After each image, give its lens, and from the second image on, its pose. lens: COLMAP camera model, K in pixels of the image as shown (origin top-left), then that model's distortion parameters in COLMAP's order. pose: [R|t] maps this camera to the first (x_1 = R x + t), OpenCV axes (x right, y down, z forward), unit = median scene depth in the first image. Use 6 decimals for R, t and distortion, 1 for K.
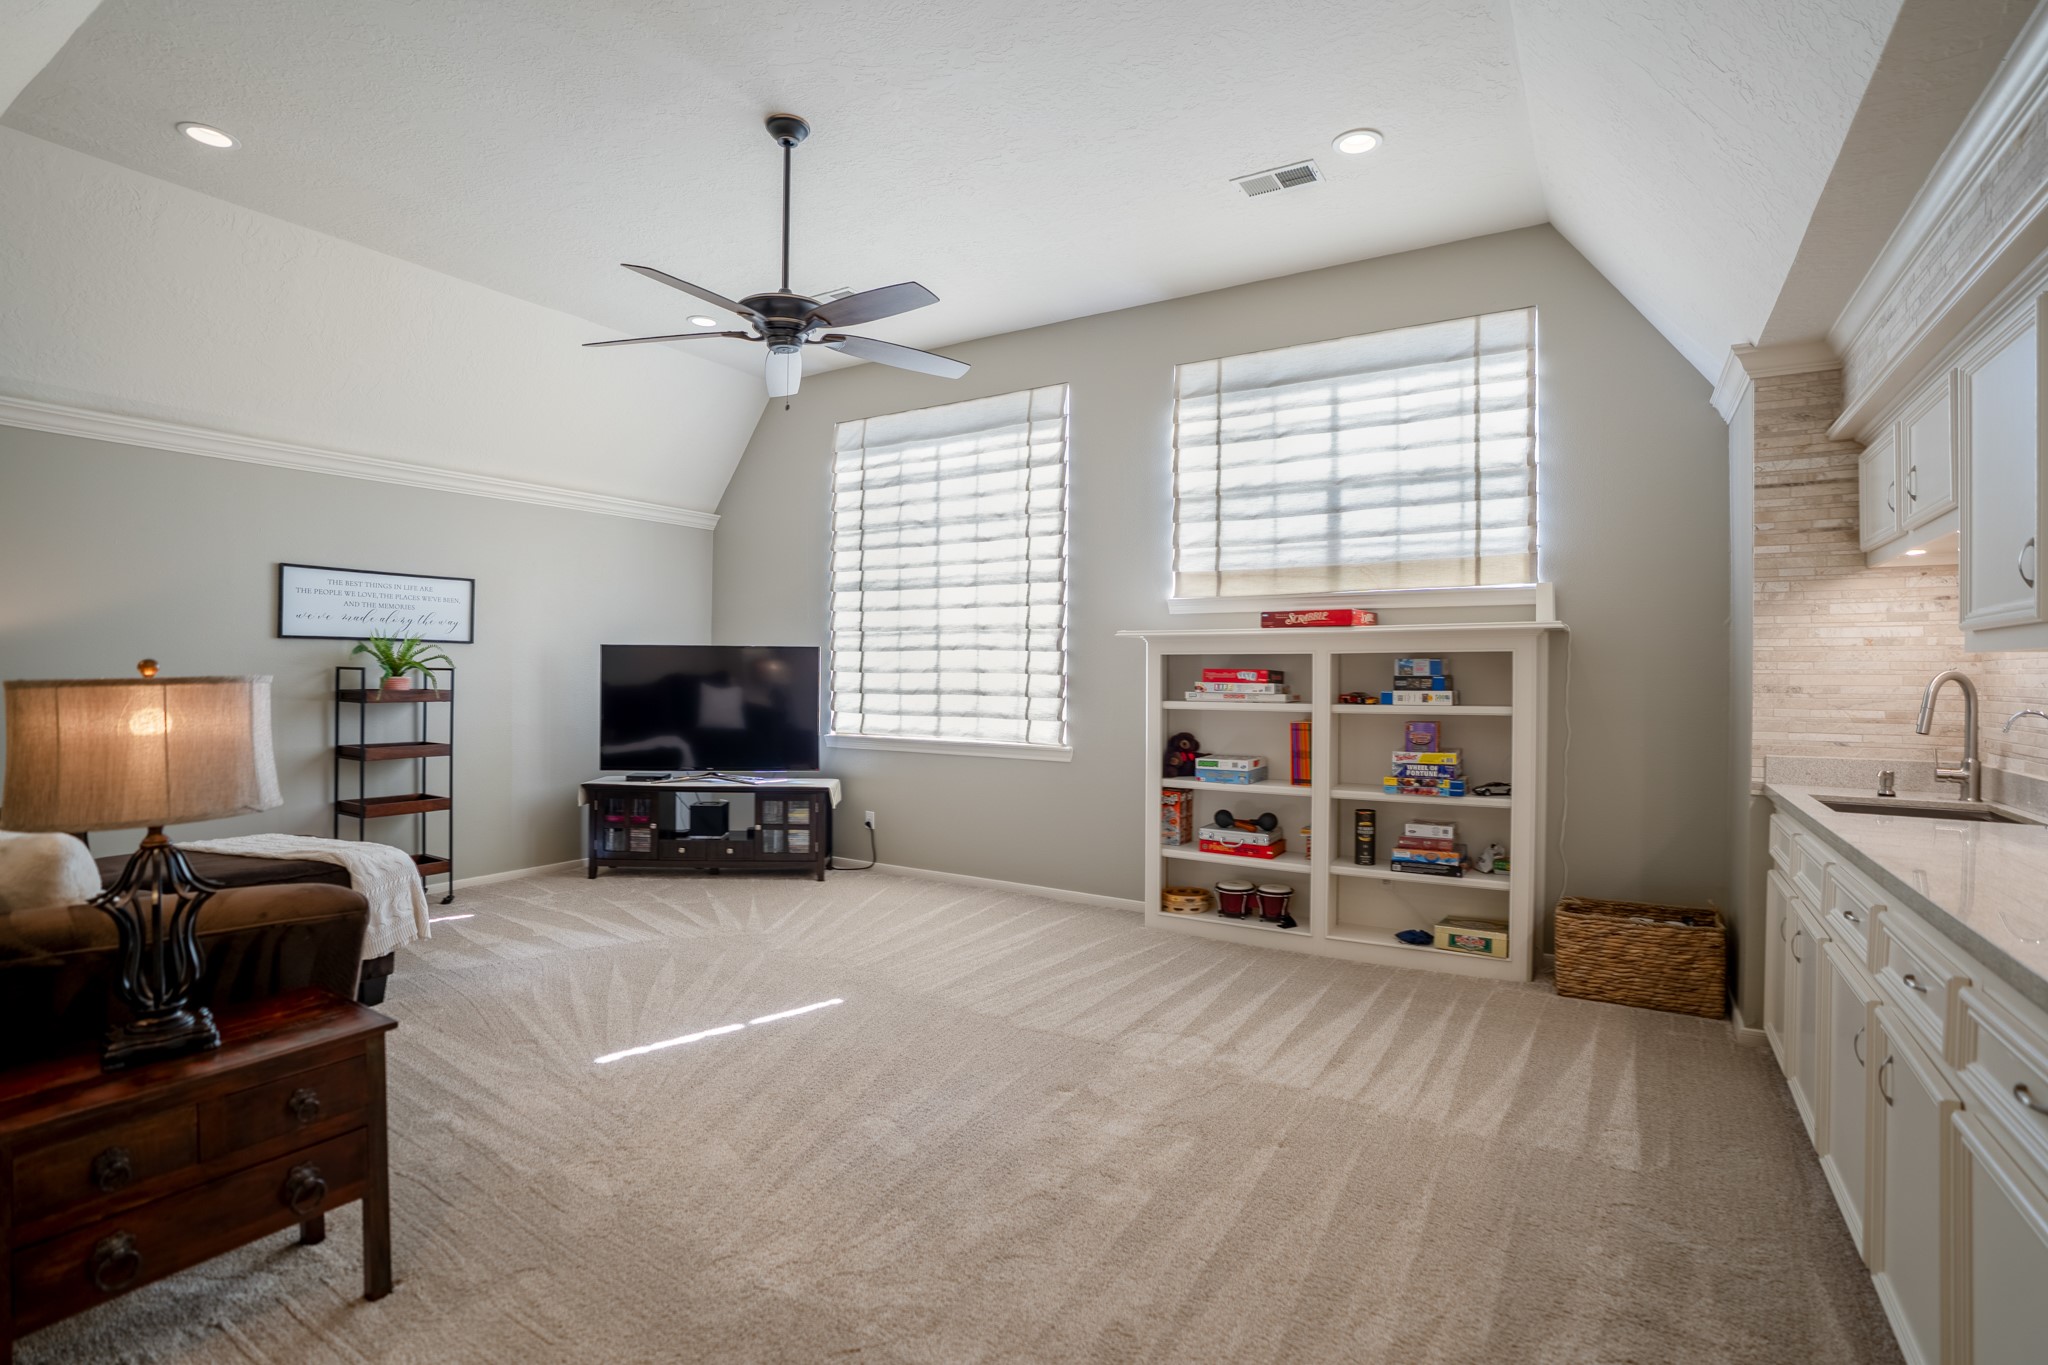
lens RADIAL K [[969.6, 0, 1025.7], [0, 969.6, 674.4], [0, 0, 1]] dist [-0.005817, -0.000330]
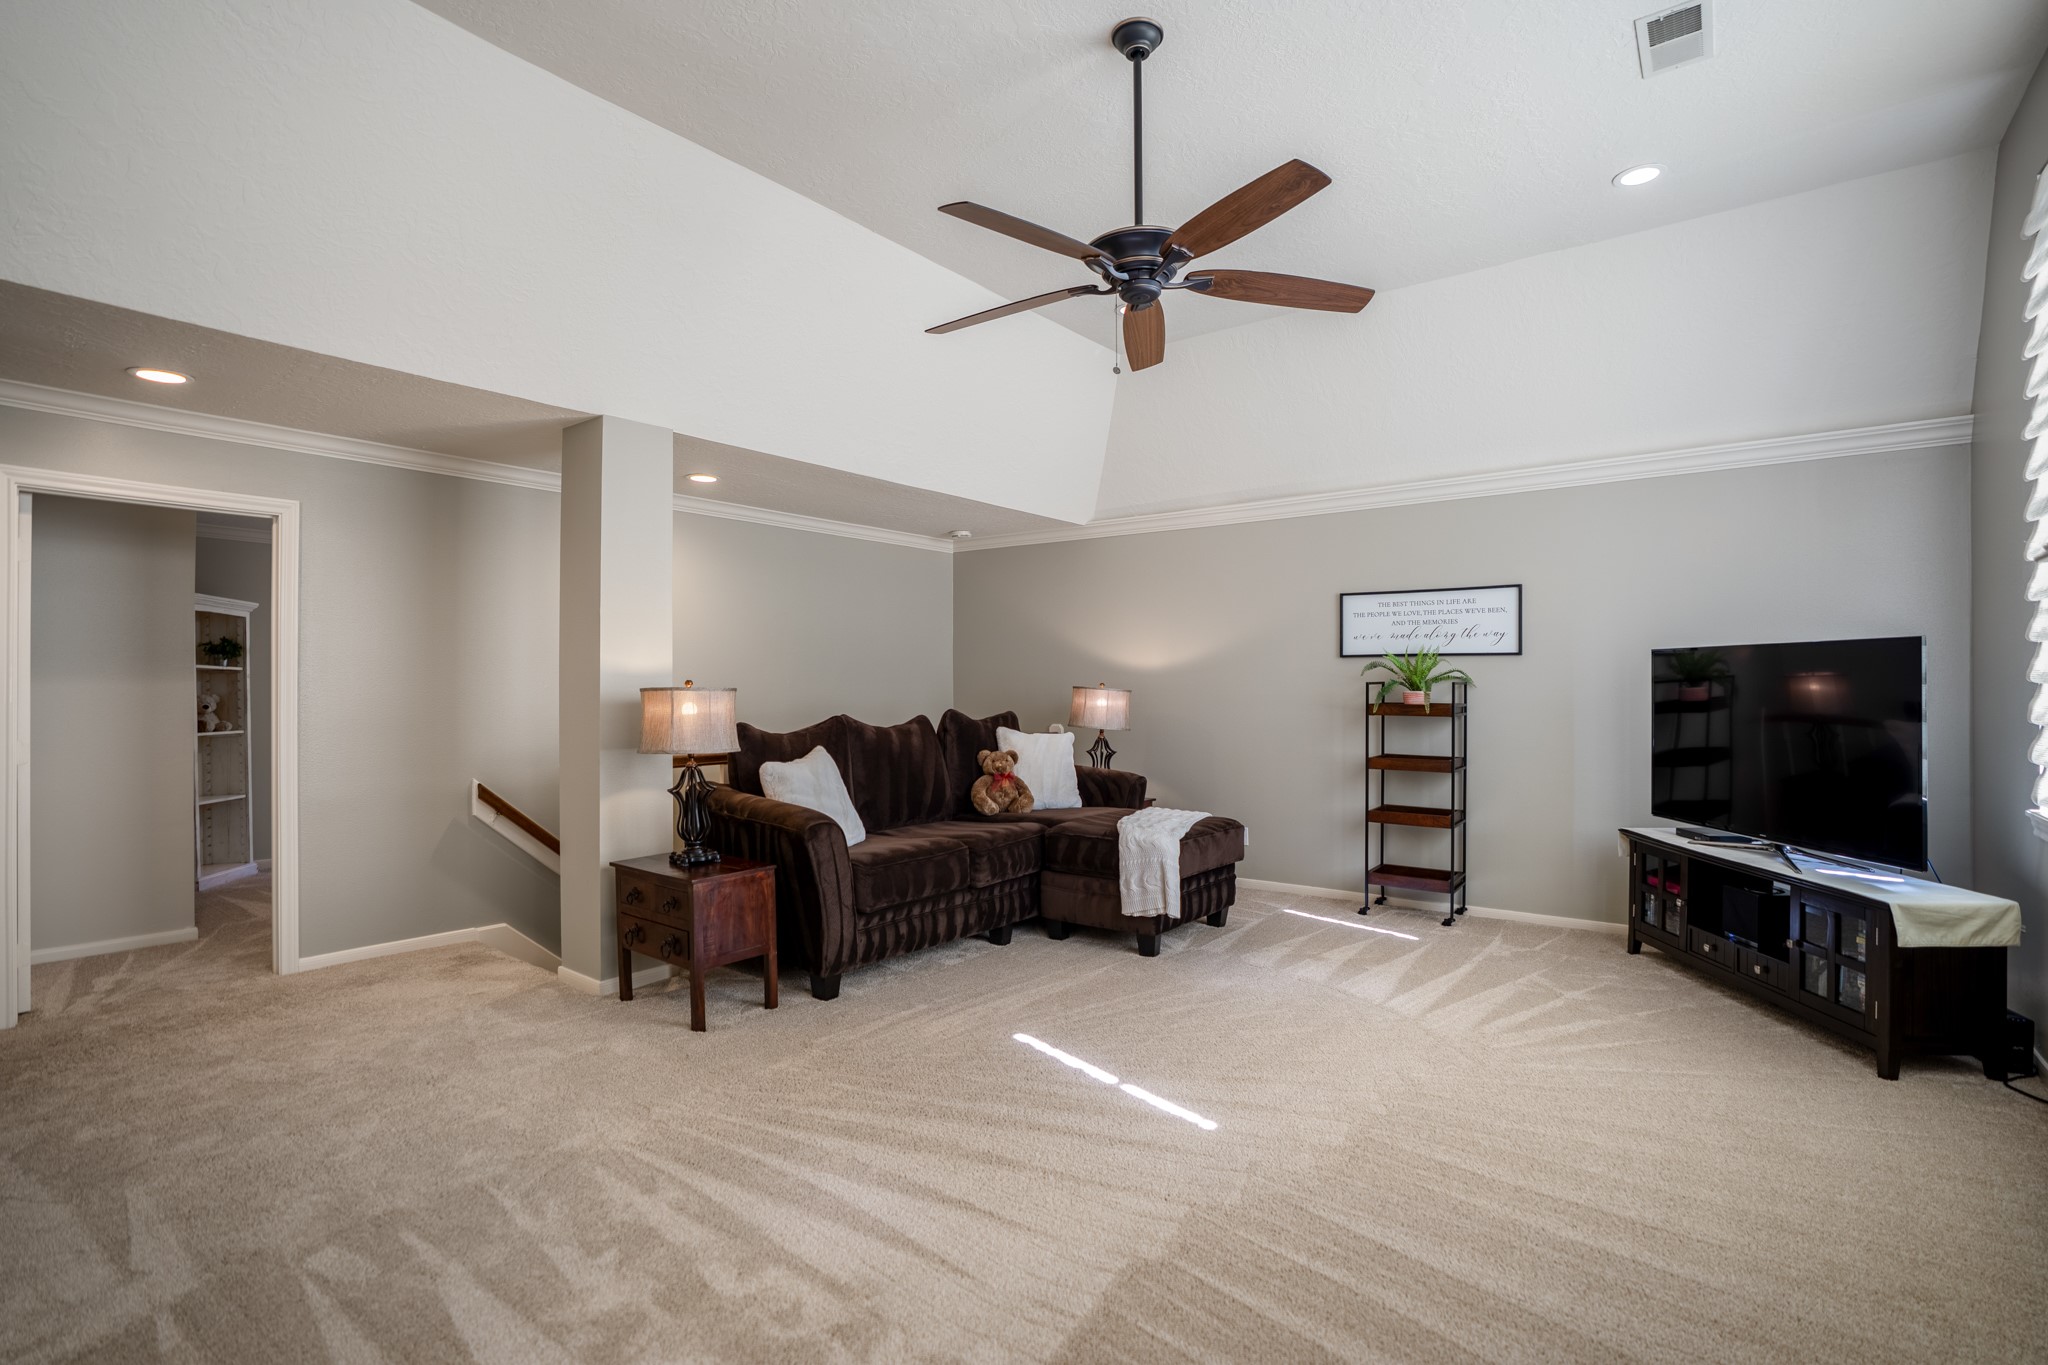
lens RADIAL K [[969.6, 0, 1027.2], [0, 969.6, 688.2], [0, 0, 1]] dist [-0.005817, -0.000330]
pose [[-0.069497, 0.000314, -0.997582, 0.405354], [-0.003563, 0.999993, 0.000563, 0.000298], [0.997576, 0.003593, -0.069496, 0.661114]]
